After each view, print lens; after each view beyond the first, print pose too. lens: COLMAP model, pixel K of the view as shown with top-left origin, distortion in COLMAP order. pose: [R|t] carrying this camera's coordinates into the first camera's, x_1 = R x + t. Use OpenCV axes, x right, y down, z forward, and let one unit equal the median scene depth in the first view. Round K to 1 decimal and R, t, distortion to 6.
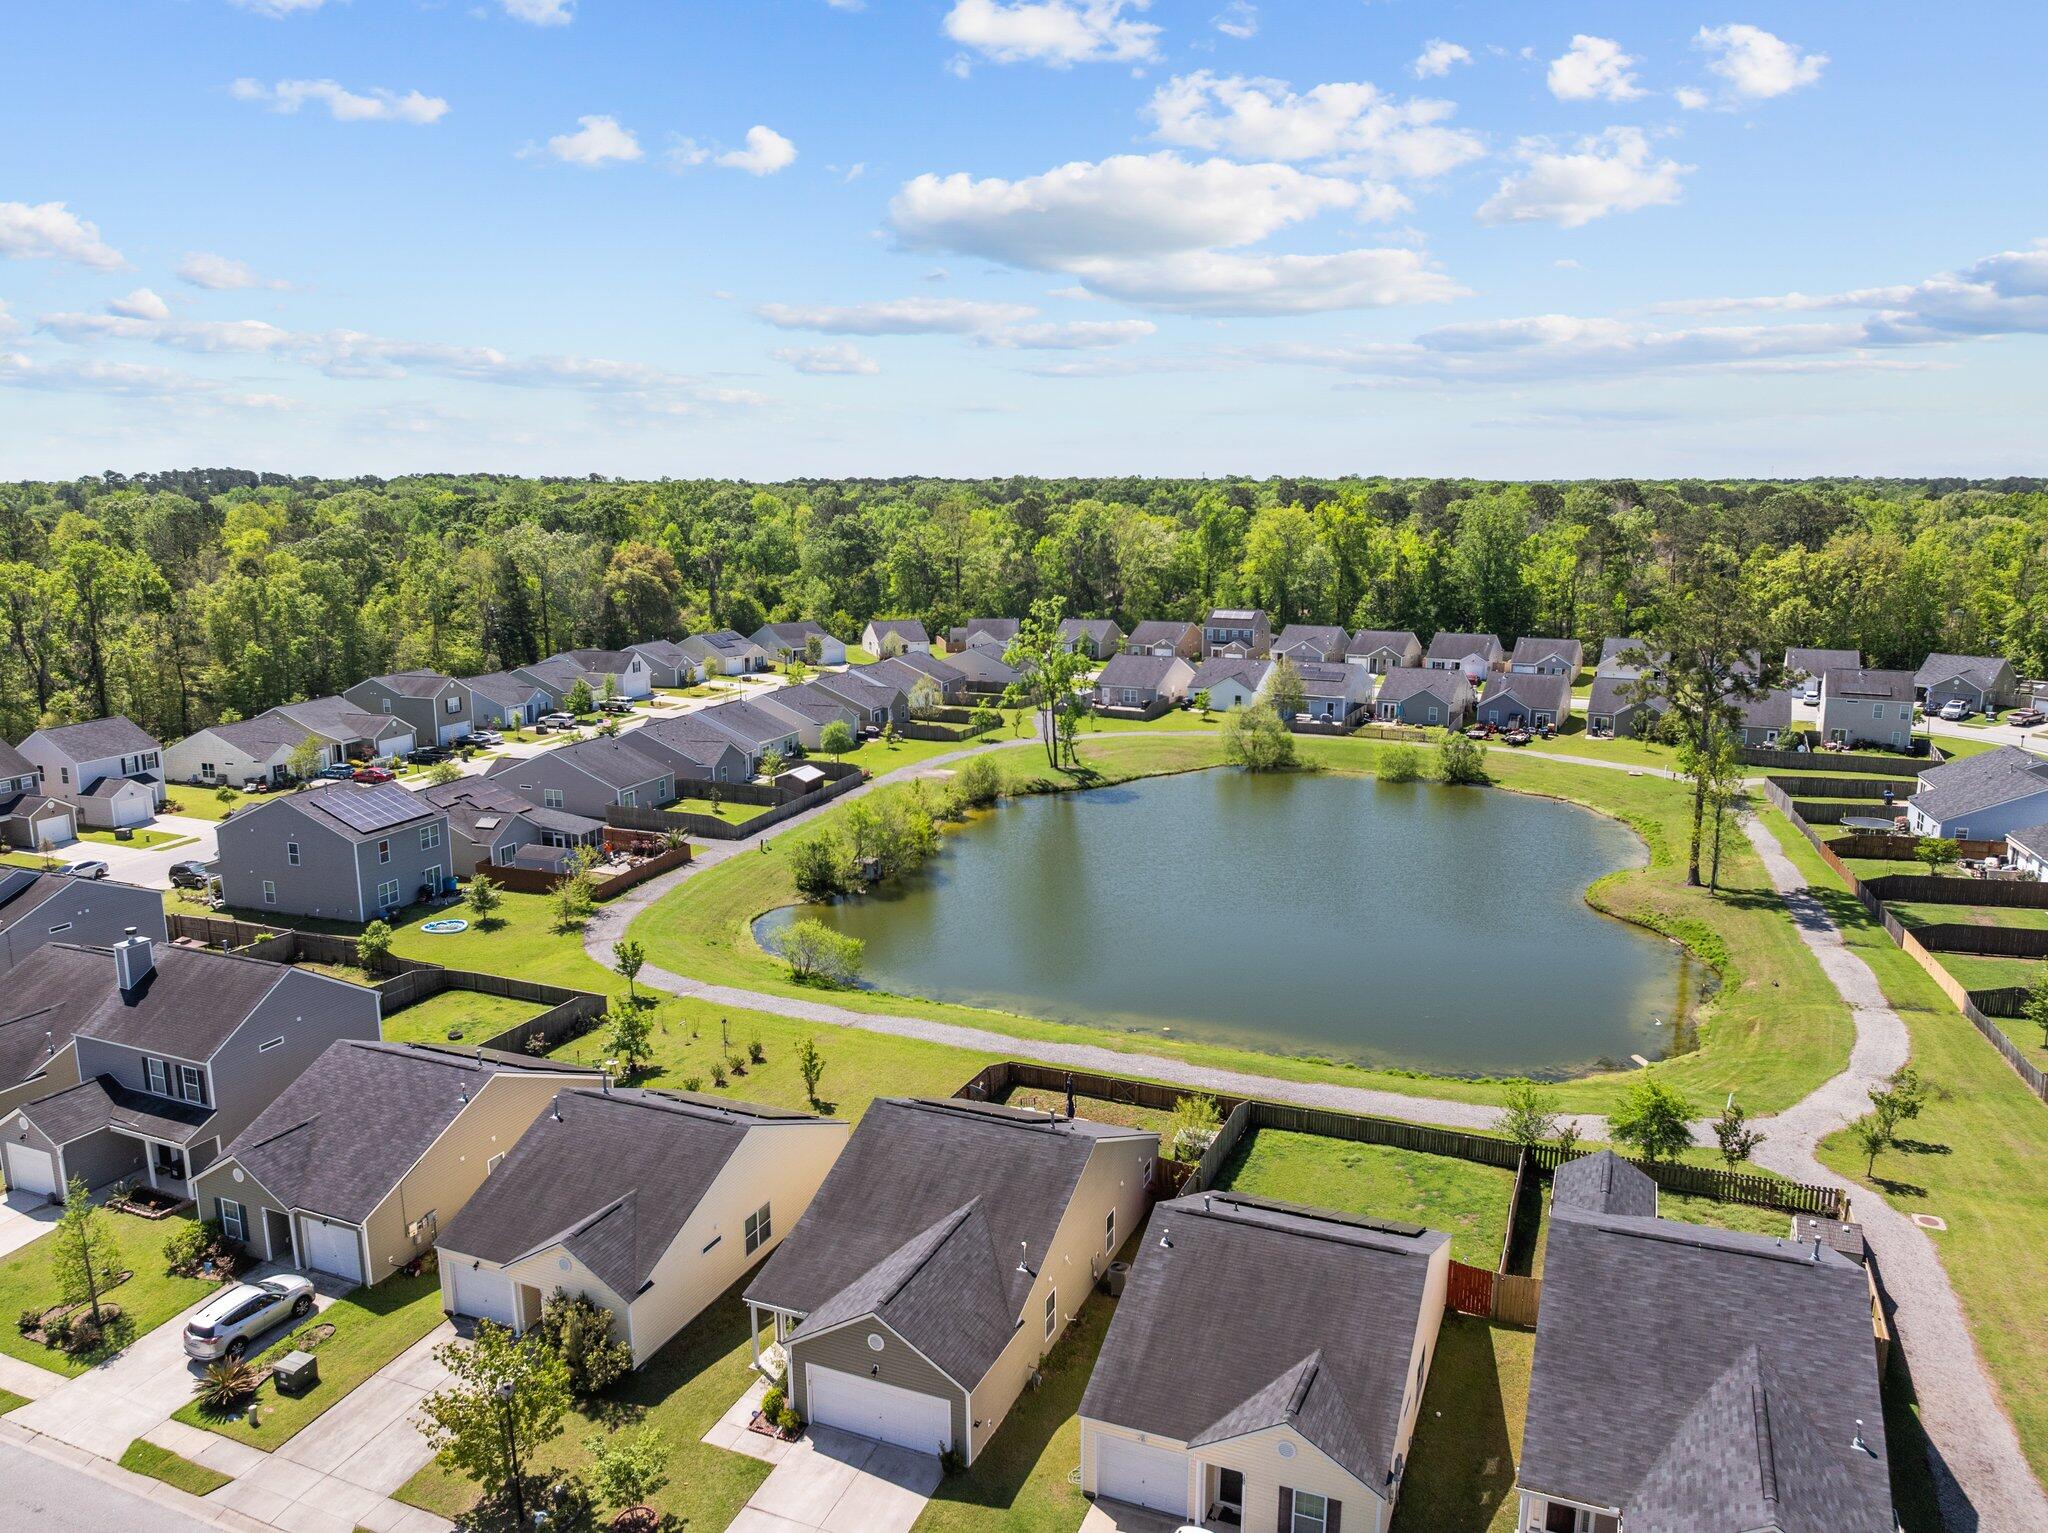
lens RADIAL K [[1449.9, 0, 1009.8], [0, 1449.9, 748.5], [0, 0, 1]] dist [-0.036827, 0.001823]
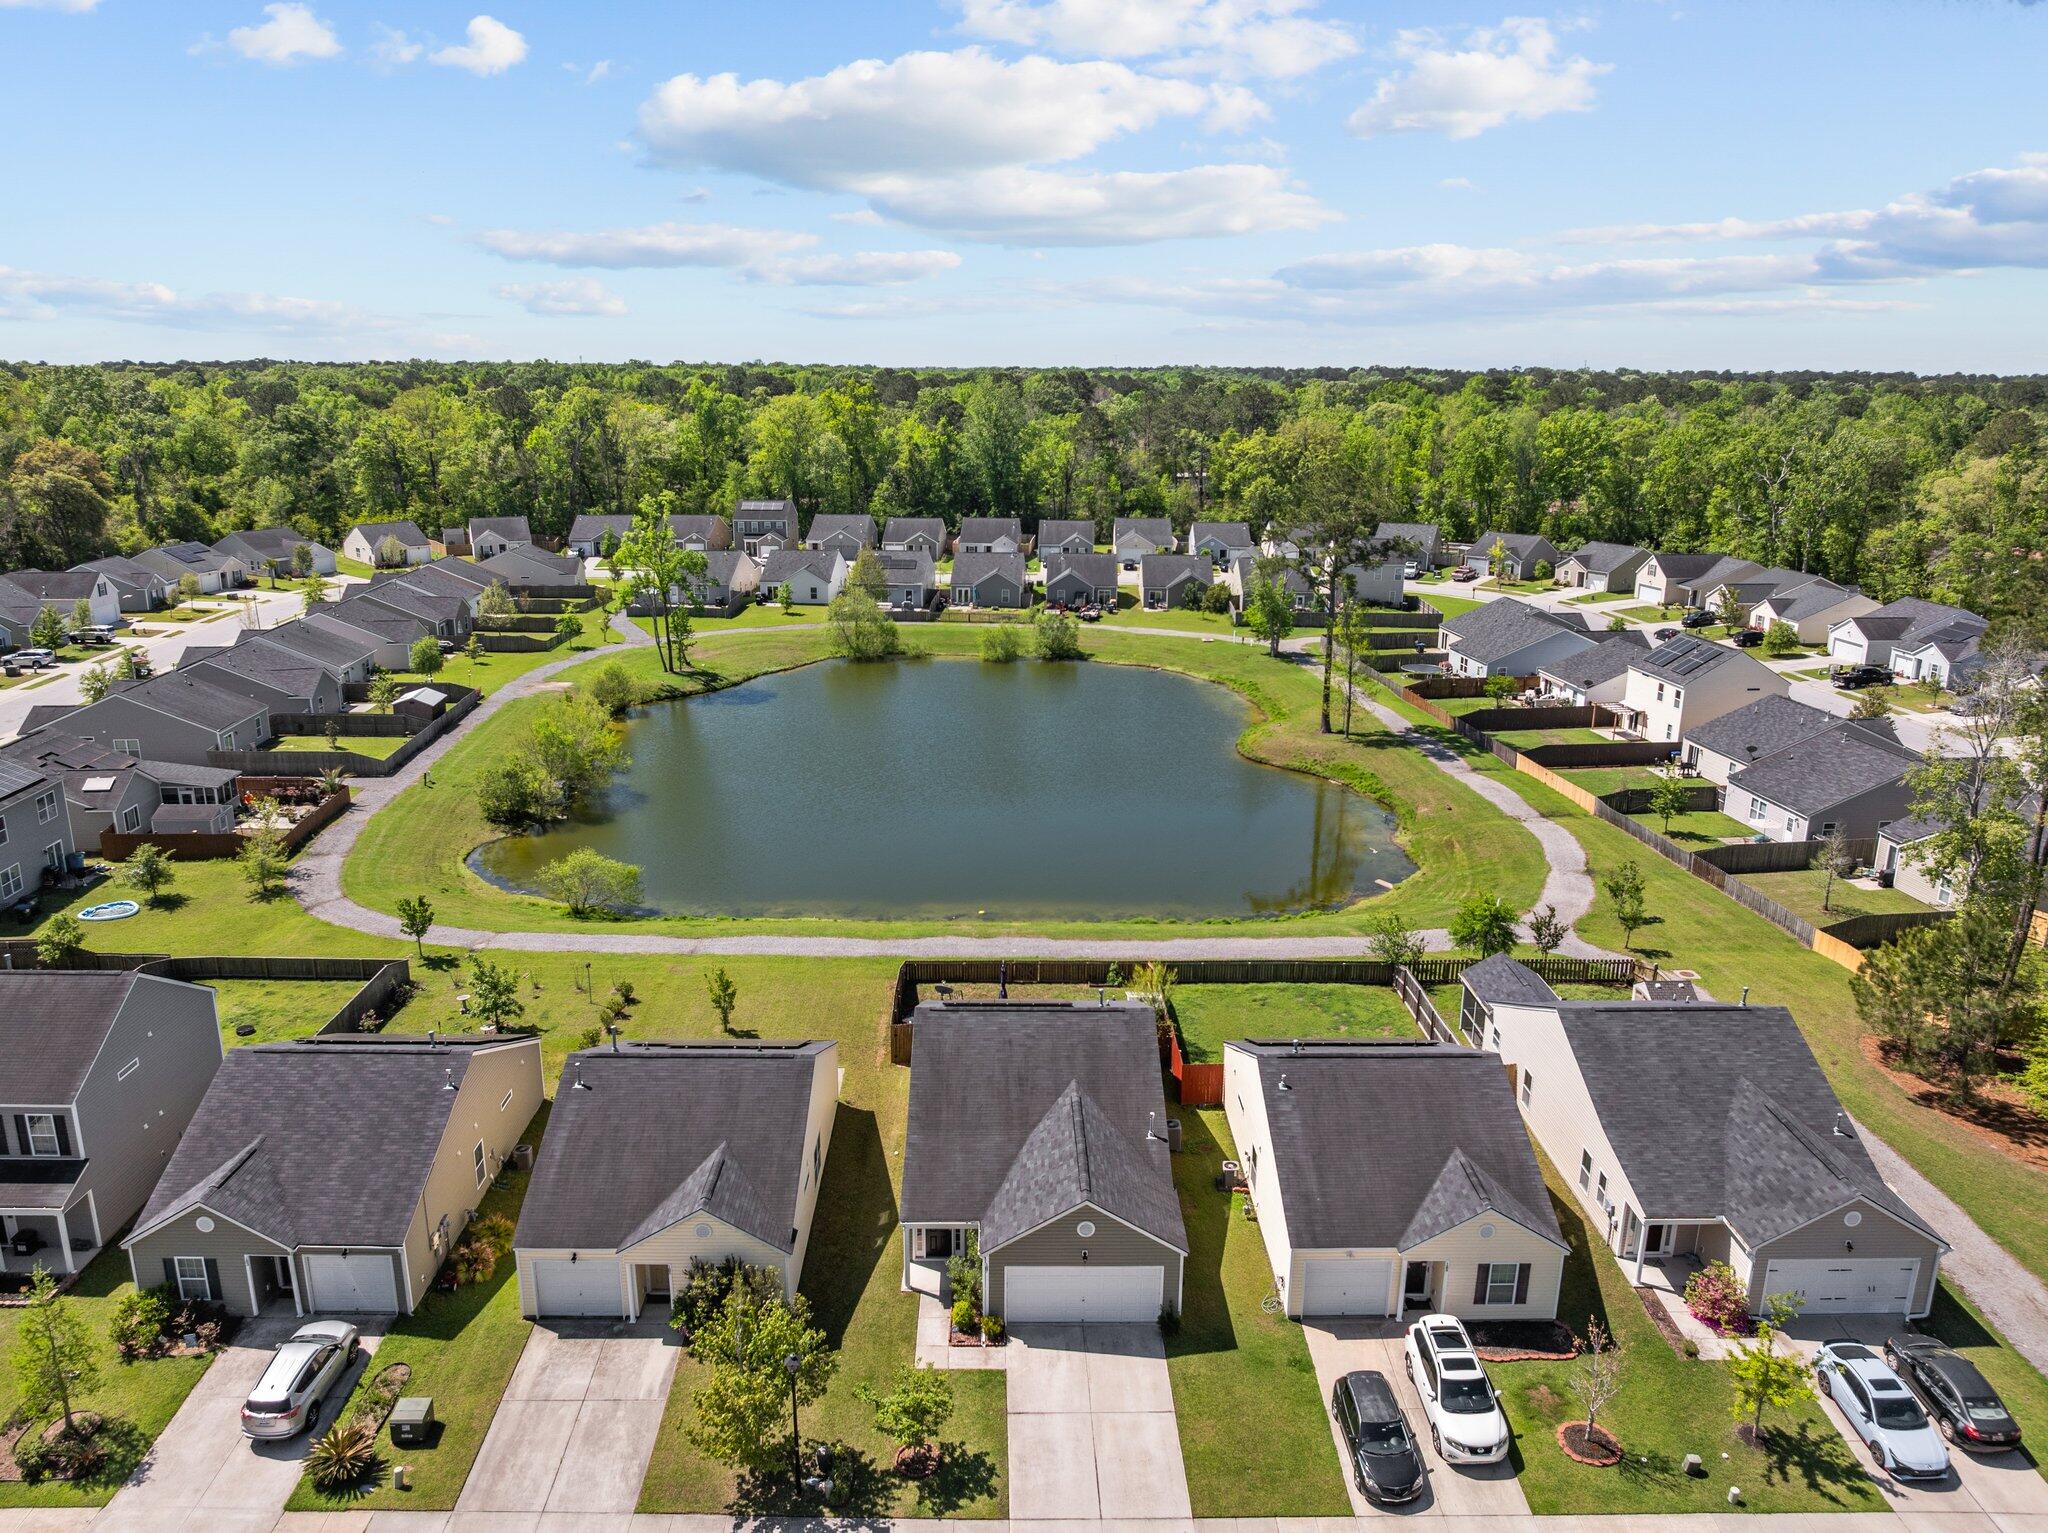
lens RADIAL K [[1444.0, 0, 1009.5], [0, 1444.0, 794.3], [0, 0, 1]] dist [-0.028336, -0.007551]
pose [[0.916464, -0.102713, 0.386708, -0.195894], [0.061310, 0.991125, 0.117951, -0.007155], [-0.395391, -0.084389, 0.914628, 0.043126]]
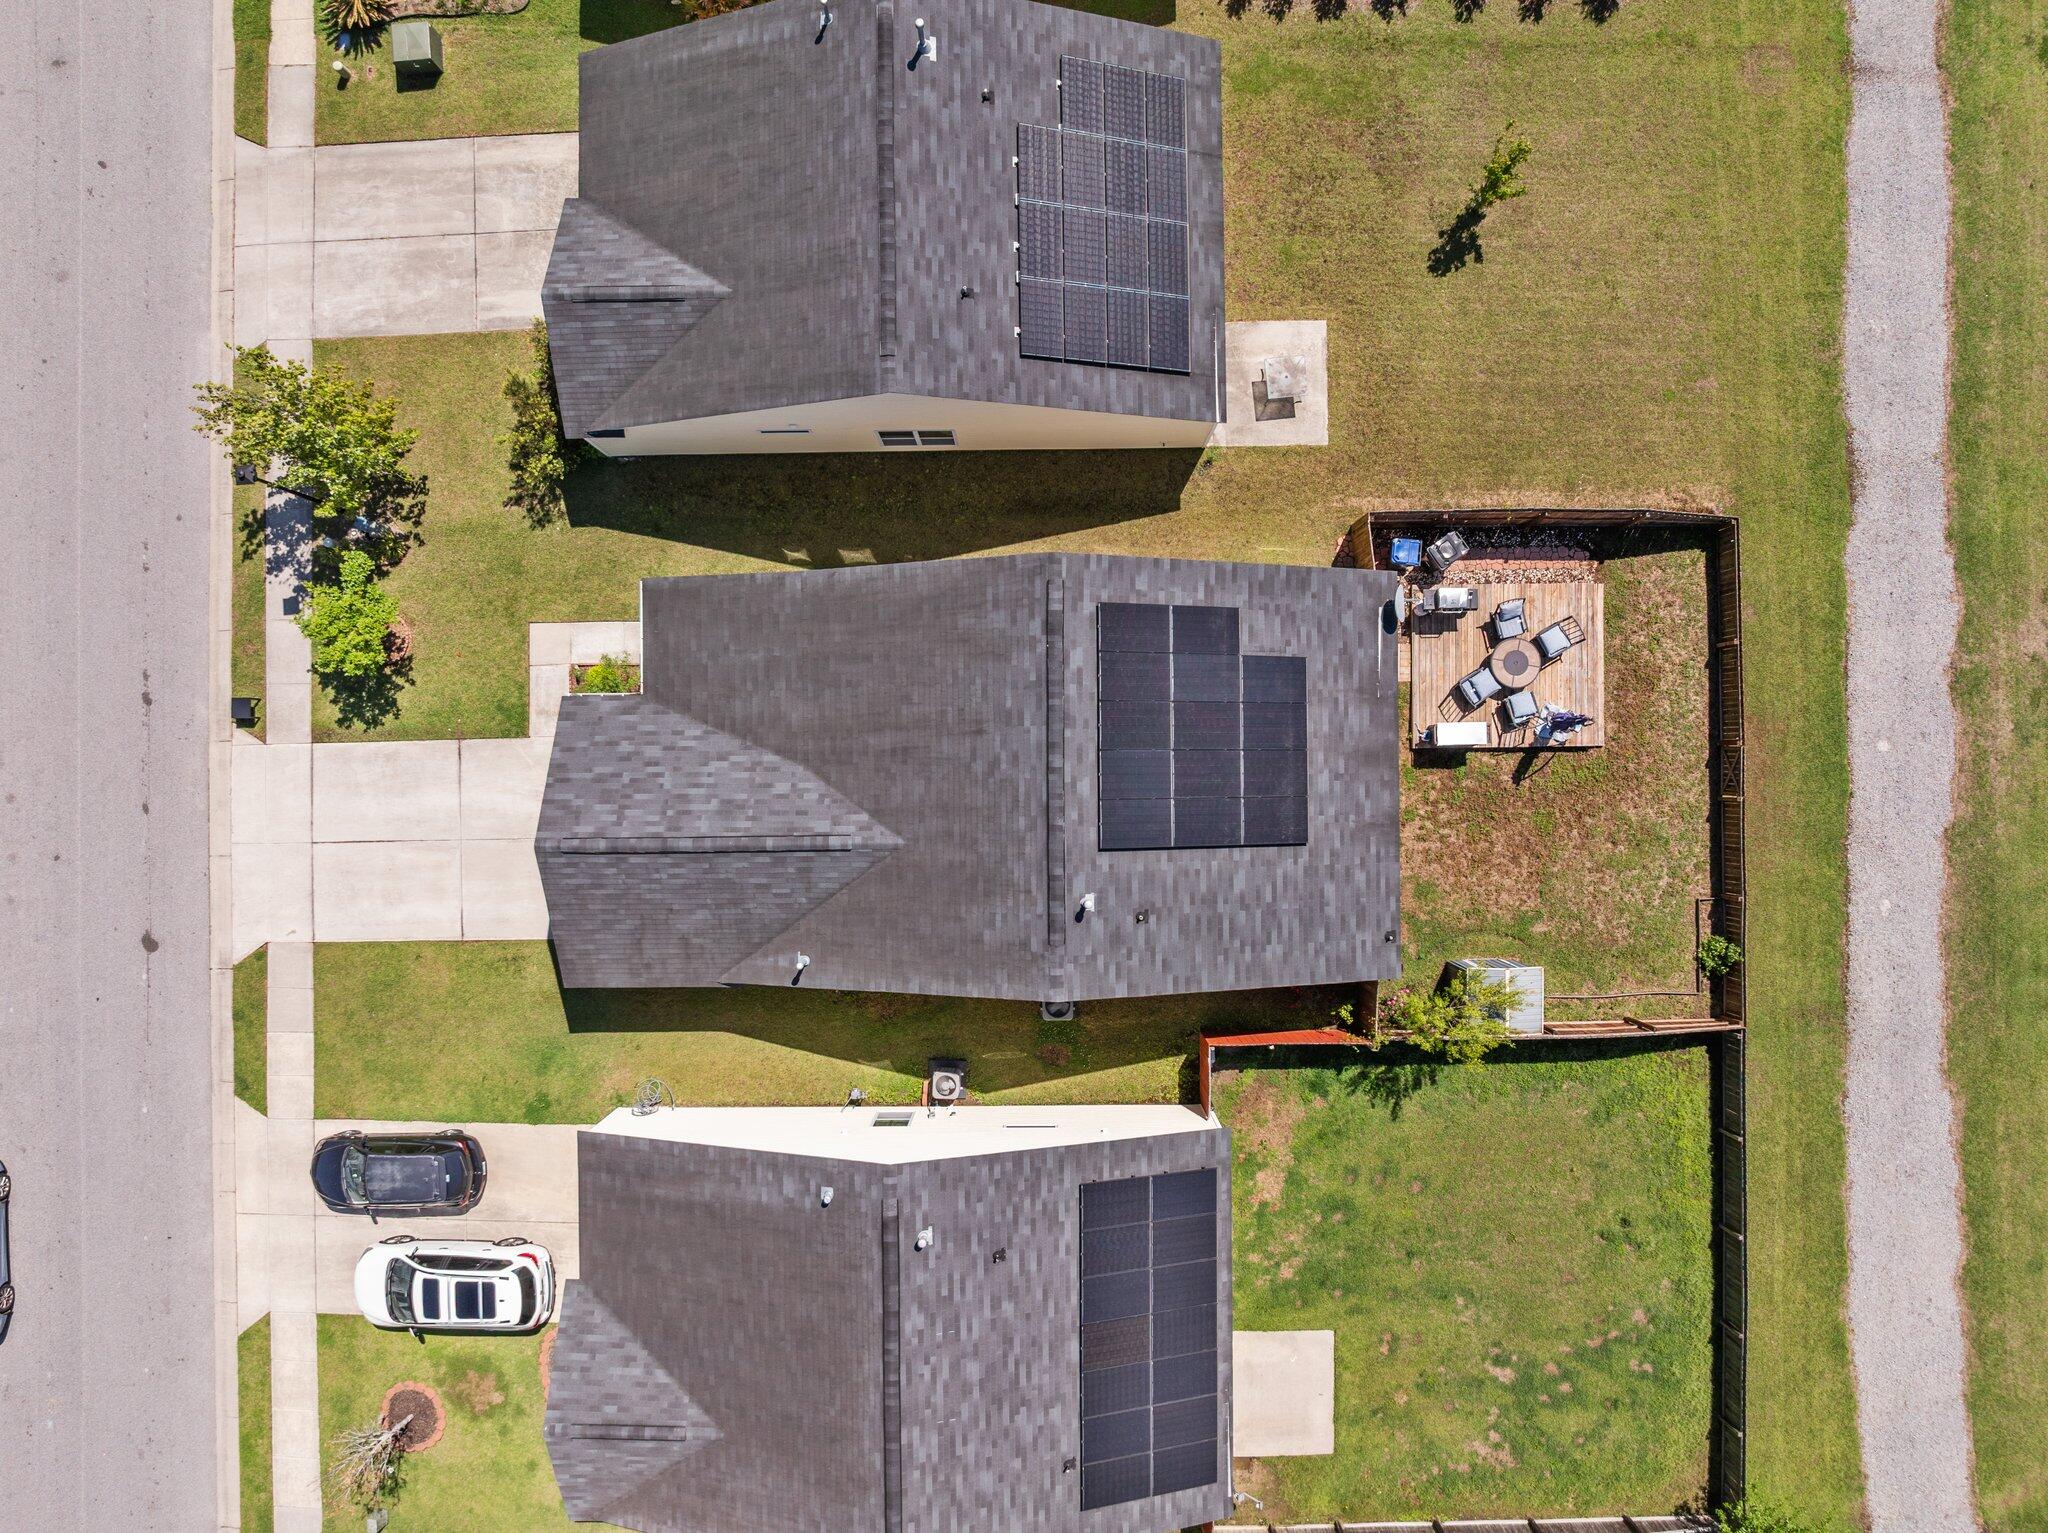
lens RADIAL K [[1451.8, 0, 1019.0], [0, 1451.8, 752.7], [0, 0, 1]] dist [-0.035281, -0.002541]
pose [[0.403045, 0.914994, -0.018488, -0.011048], [-0.151768, 0.086747, 0.984602, -0.131625], [0.902508, -0.394033, 0.173830, 0.425038]]
